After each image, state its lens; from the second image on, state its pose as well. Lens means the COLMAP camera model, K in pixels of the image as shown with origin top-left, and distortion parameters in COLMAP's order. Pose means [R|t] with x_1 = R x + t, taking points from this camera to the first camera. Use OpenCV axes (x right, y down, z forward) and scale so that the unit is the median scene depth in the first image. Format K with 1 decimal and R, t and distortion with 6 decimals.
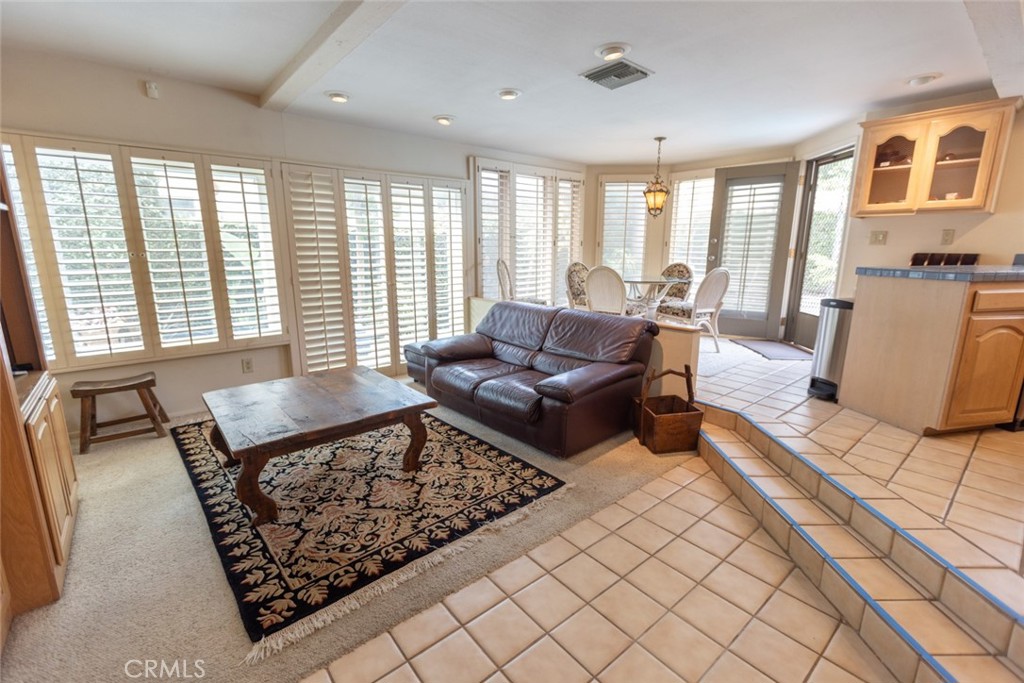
lens RADIAL K [[449.1, 0, 508.5], [0, 449.1, 339.8], [0, 0, 1]] dist [0.001284, -0.001223]
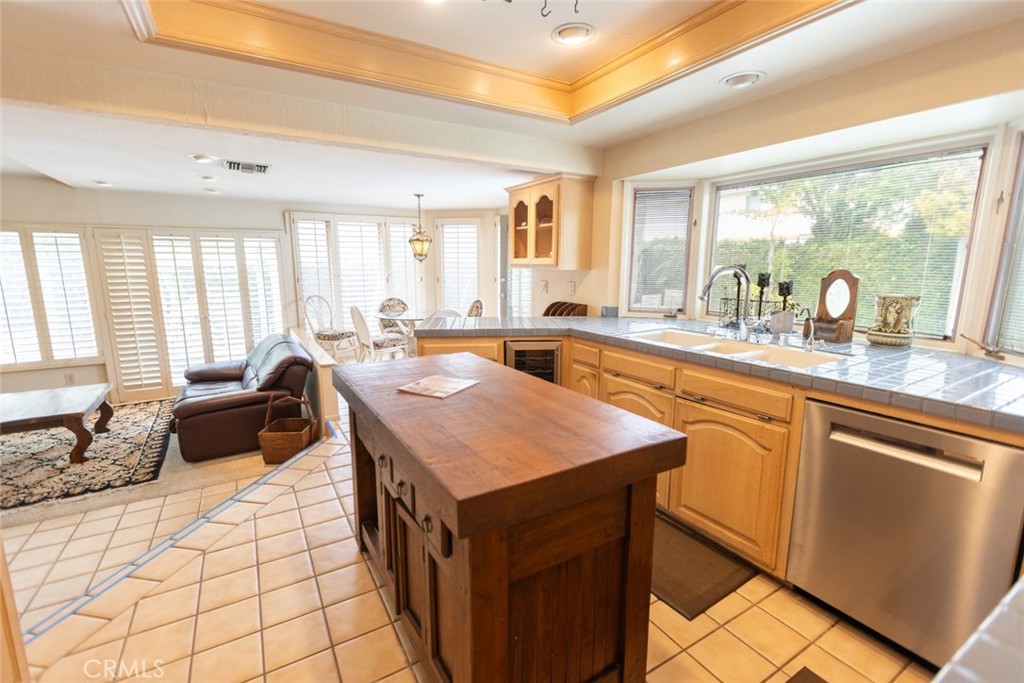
lens RADIAL K [[449.1, 0, 507.8], [0, 449.1, 341.9], [0, 0, 1]] dist [0.001284, -0.001223]
pose [[0.986585, 0.027645, -0.160893, 0.973933], [-0.032726, 0.999043, -0.029019, -0.059153], [0.159937, 0.033895, 0.986545, -0.111900]]
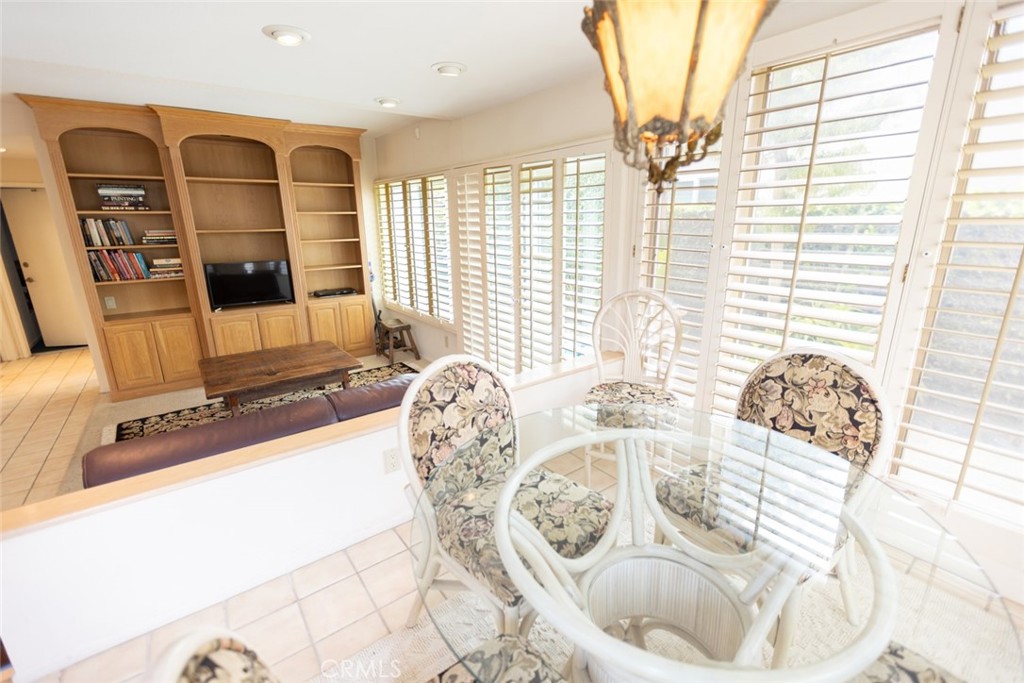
lens RADIAL K [[449.1, 0, 507.2], [0, 449.1, 342.5], [0, 0, 1]] dist [0.001284, -0.001223]
pose [[-0.066347, 0.270692, -0.960377, 0.628426], [-0.188745, 0.941716, 0.278472, -0.334628], [0.979782, 0.199742, -0.011388, 1.277057]]
